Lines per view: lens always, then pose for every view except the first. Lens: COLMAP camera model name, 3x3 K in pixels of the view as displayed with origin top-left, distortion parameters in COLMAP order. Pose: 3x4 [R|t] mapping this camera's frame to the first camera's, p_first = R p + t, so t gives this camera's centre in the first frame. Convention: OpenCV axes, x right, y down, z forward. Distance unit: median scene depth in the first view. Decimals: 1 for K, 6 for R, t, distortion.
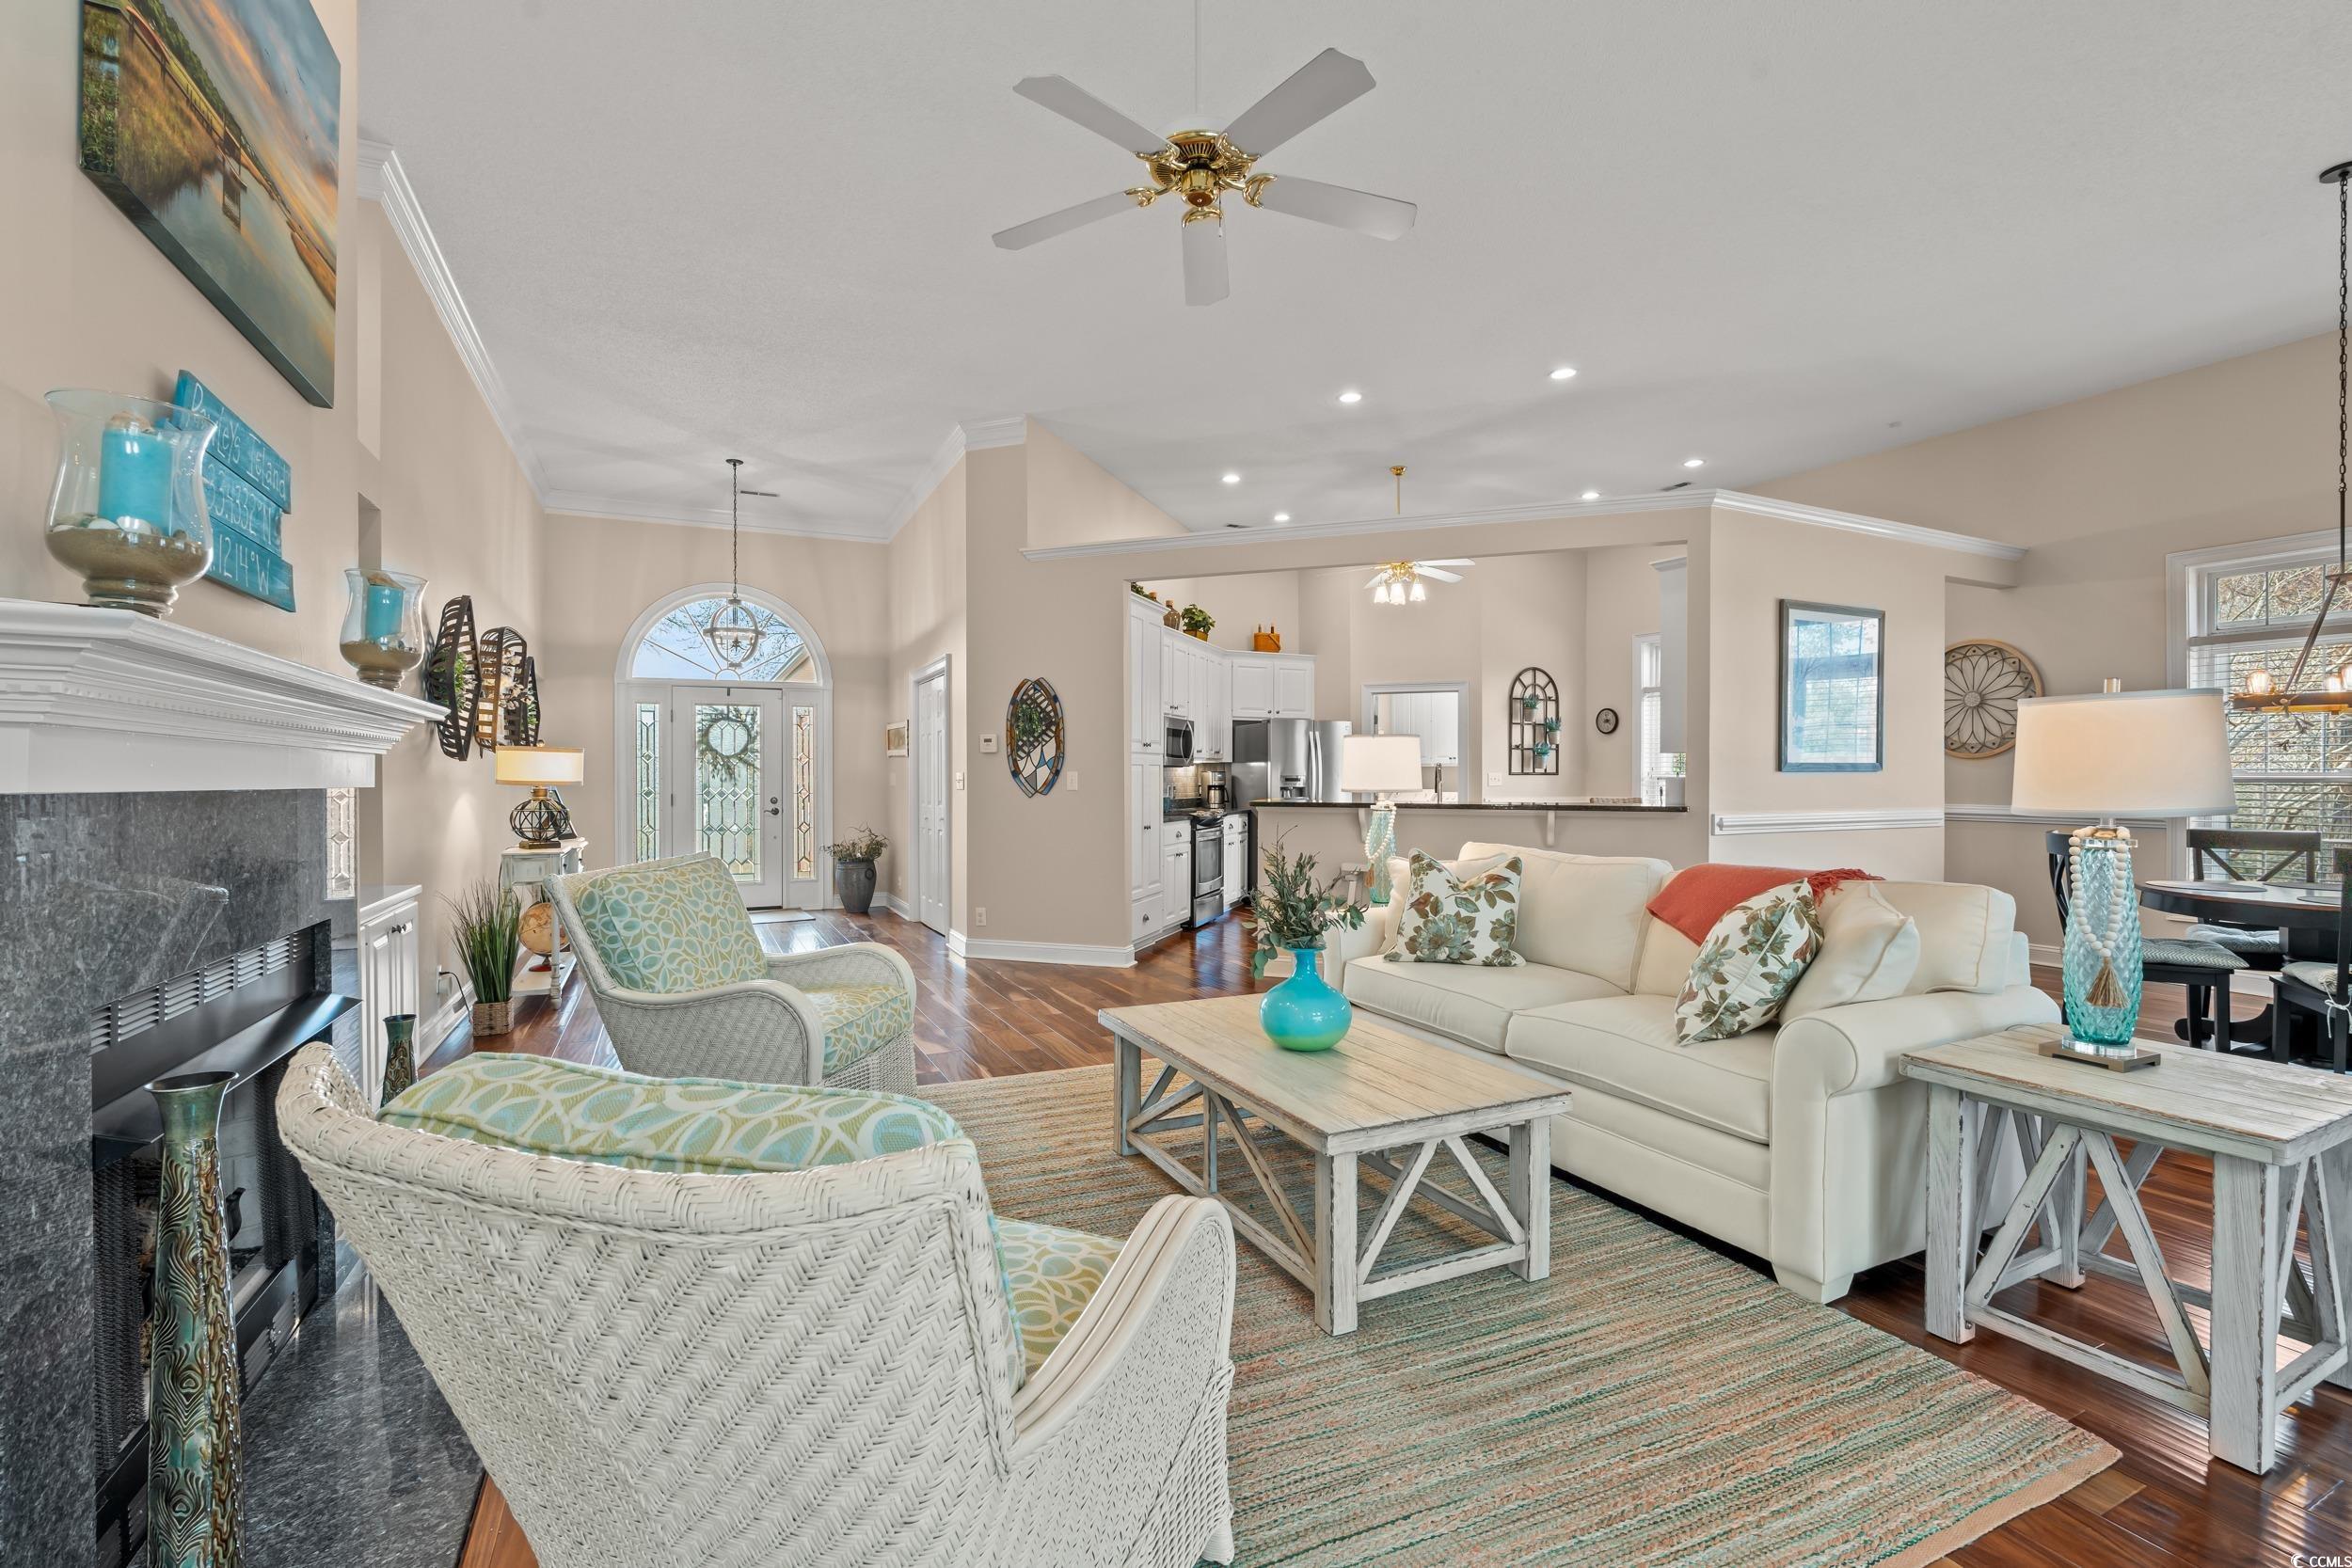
lens RADIAL K [[1037.1, 0, 1174.4], [0, 1037.1, 778.4], [0, 0, 1]] dist [-0.003285, 0.001647]
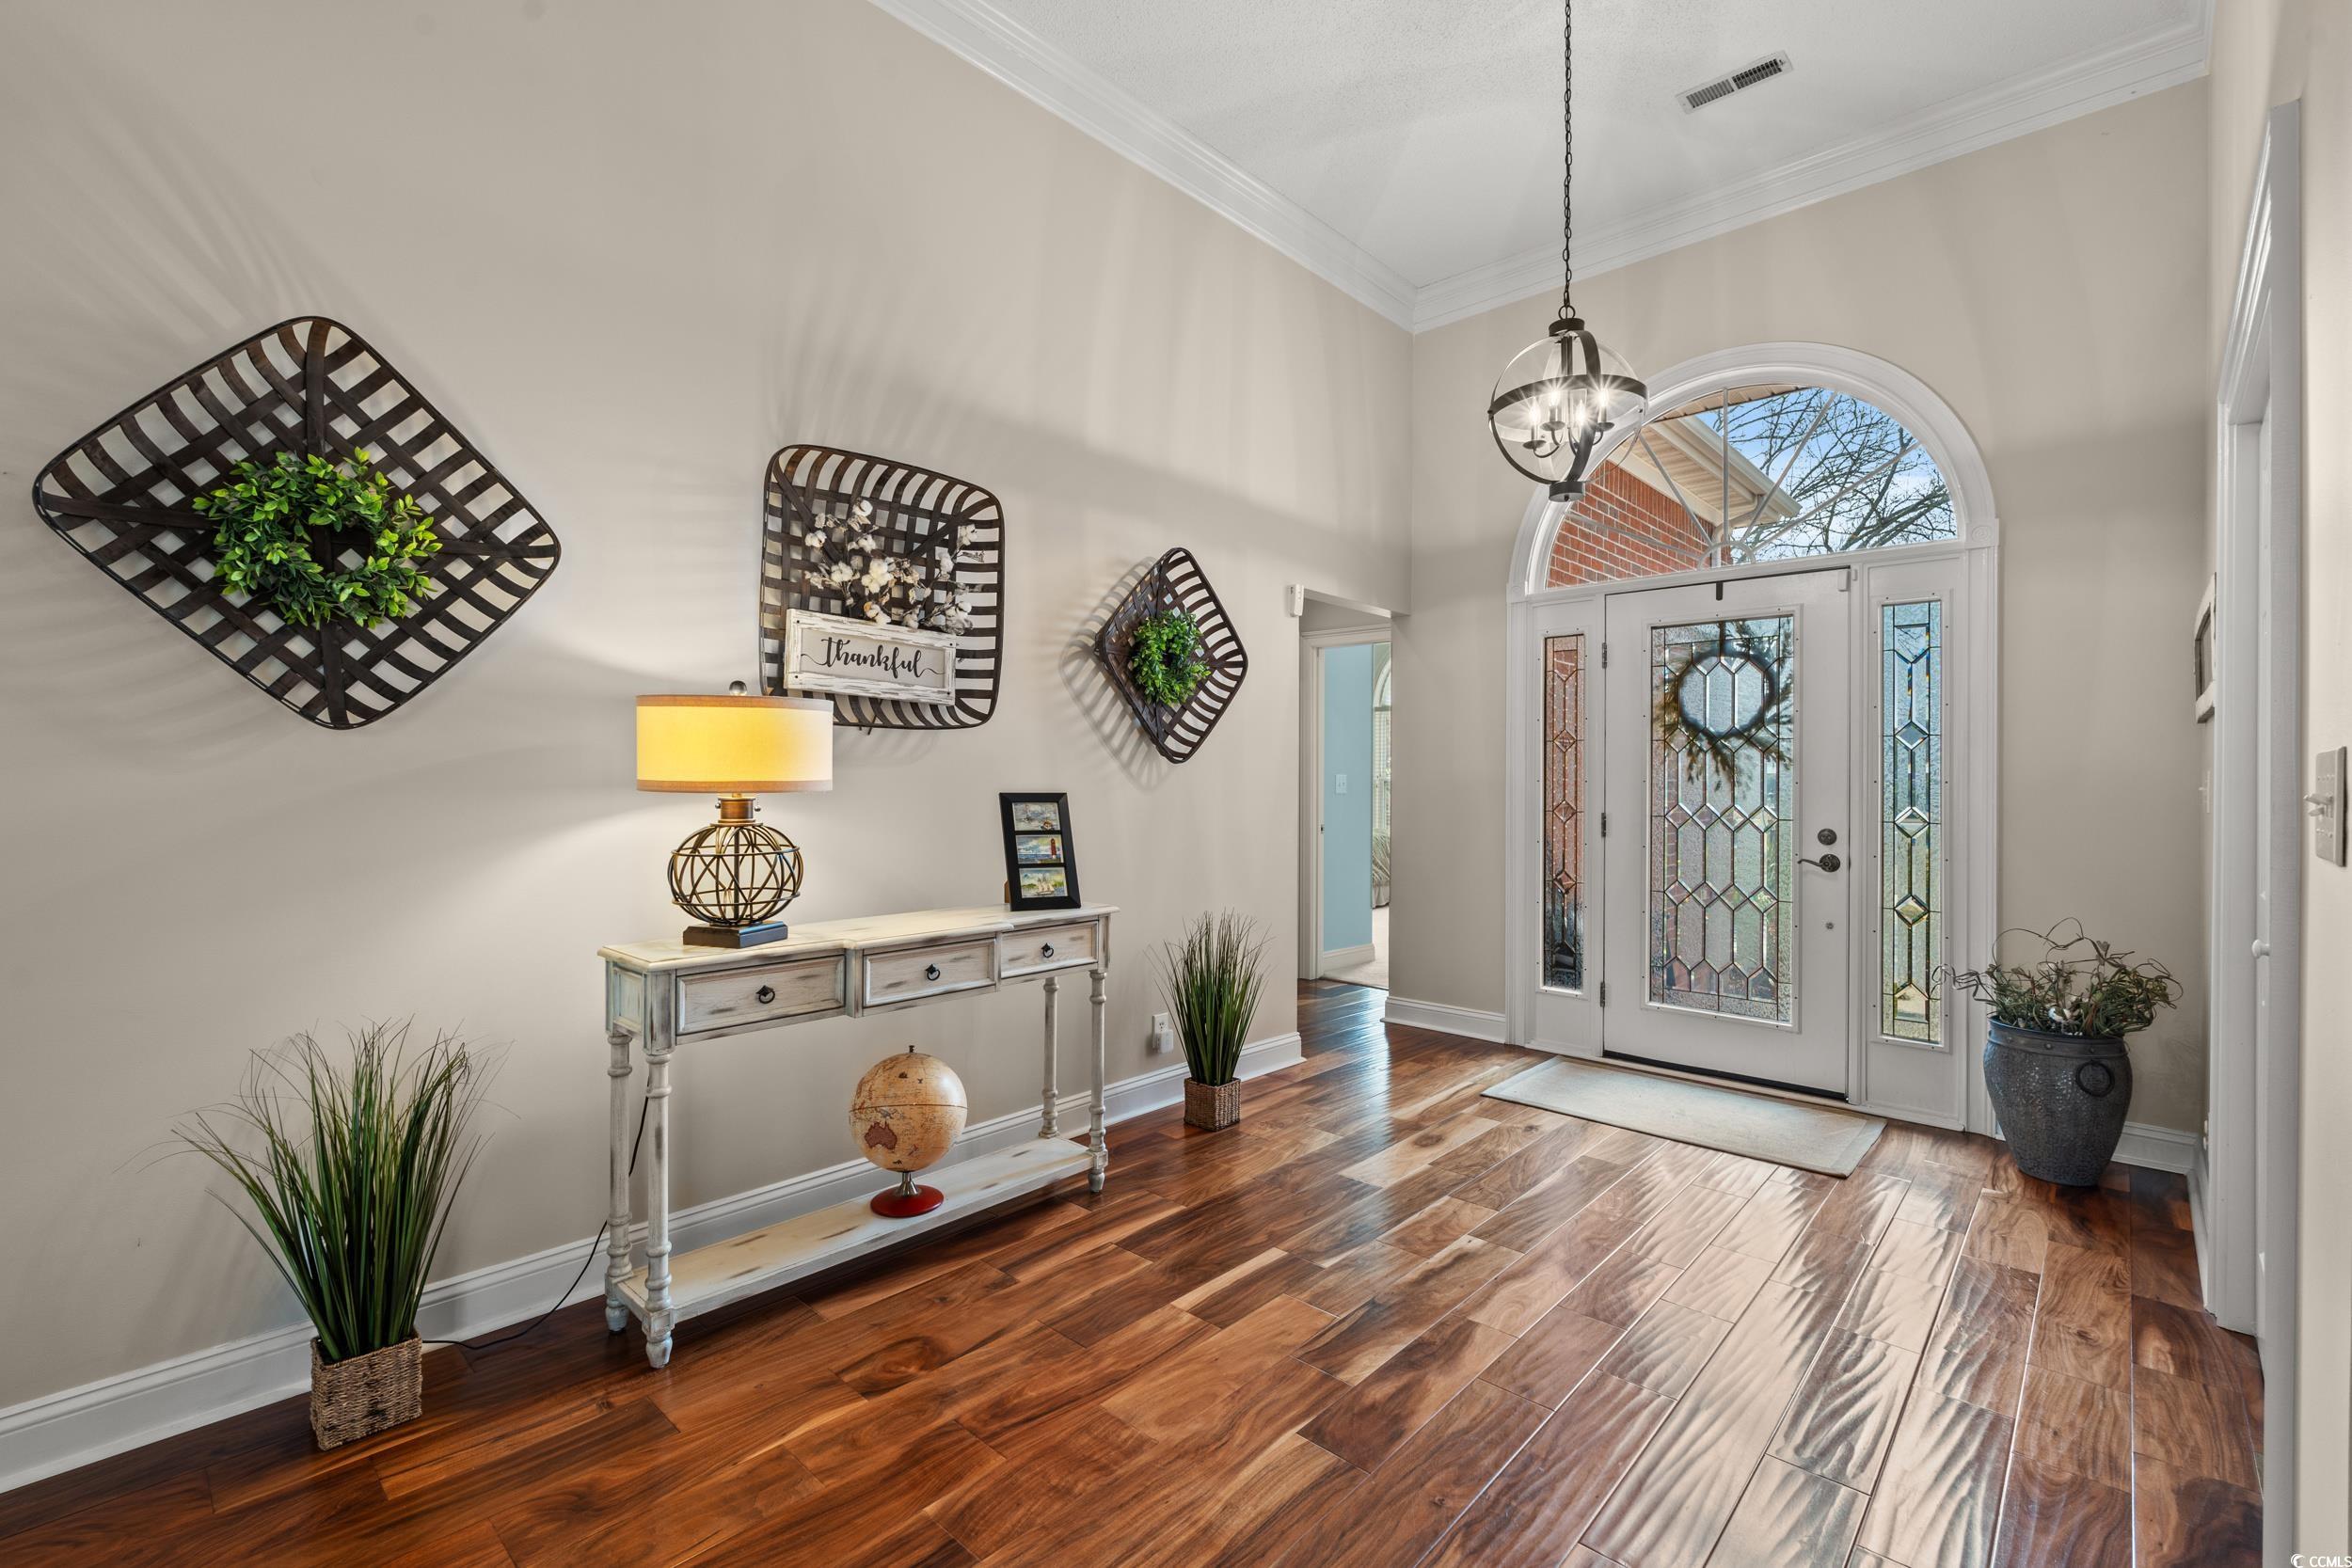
lens RADIAL K [[1037.1, 0, 1192.2], [0, 1037.1, 773.9], [0, 0, 1]] dist [-0.003285, 0.001647]
pose [[0.378736, -0.003572, -0.925498, -0.101218], [-0.007064, 0.999952, -0.006750, 0.000534], [0.925478, 0.009094, 0.378692, 0.617599]]
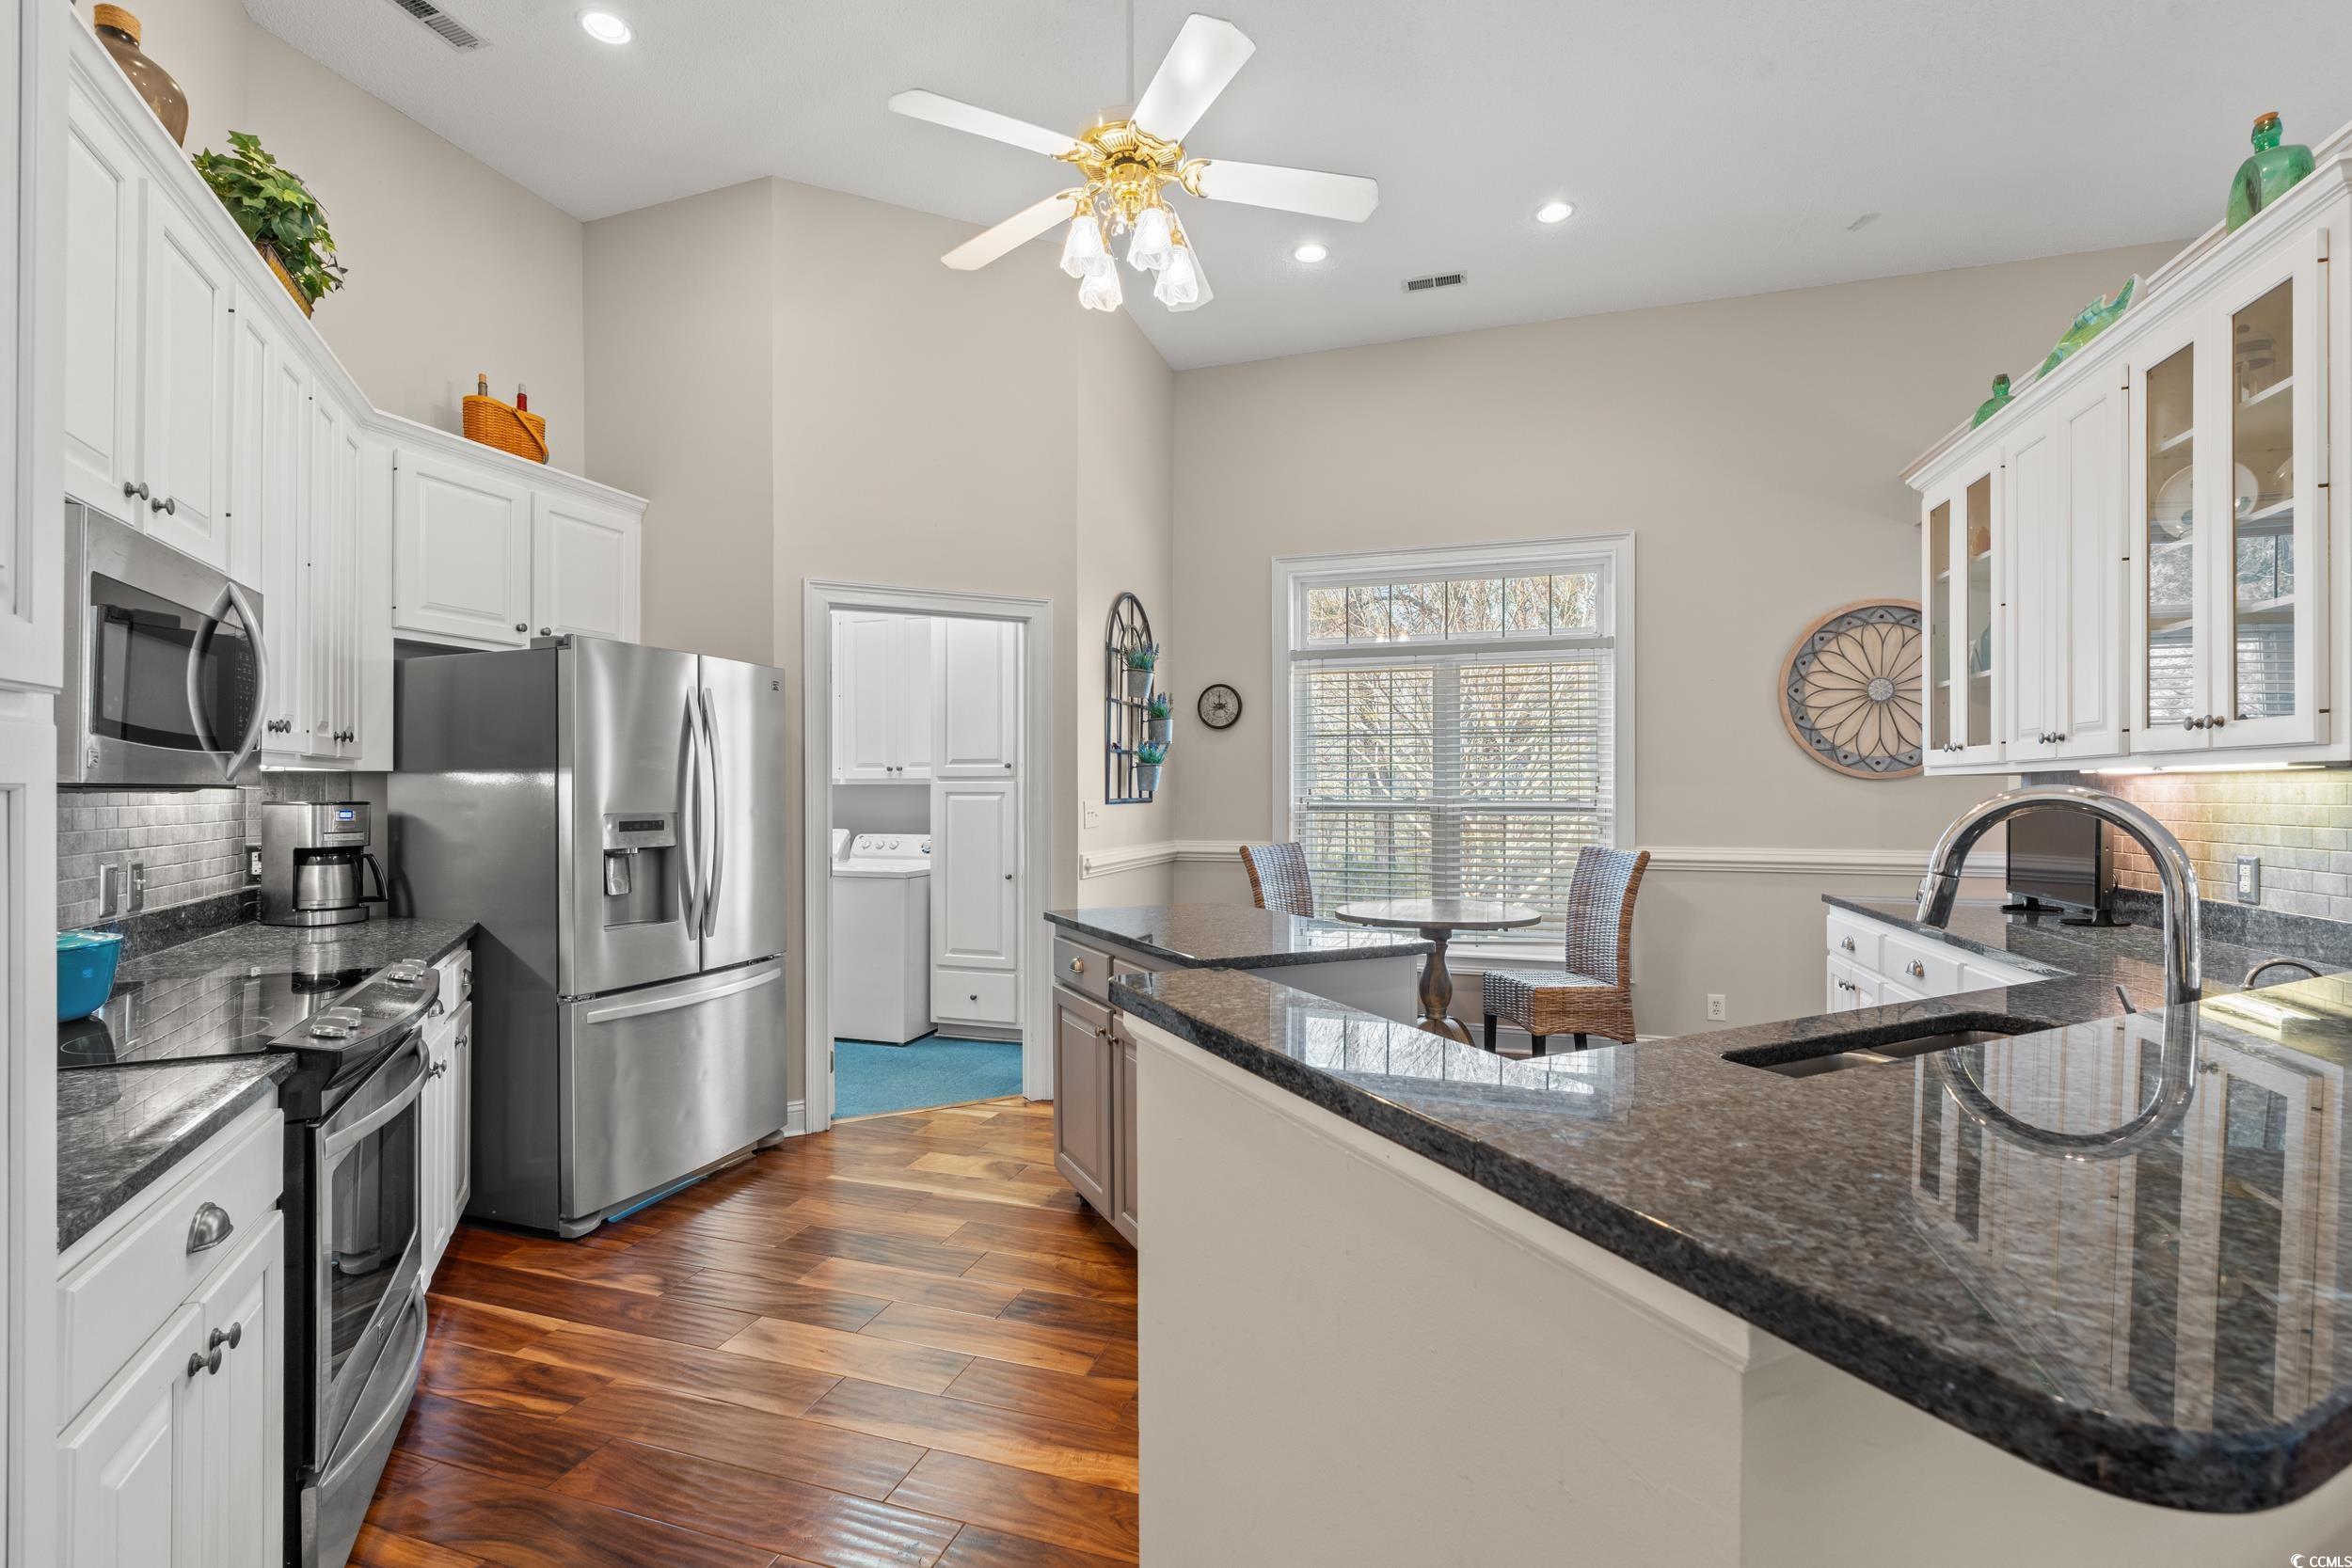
lens RADIAL K [[1037.1, 0, 1194.7], [0, 1037.1, 782.2], [0, 0, 1]] dist [-0.003285, 0.001647]
pose [[0.680901, 0.003977, 0.732365, -0.009362], [0.002015, 0.999971, -0.007304, -0.010431], [-0.732373, 0.006449, 0.680873, 0.668258]]
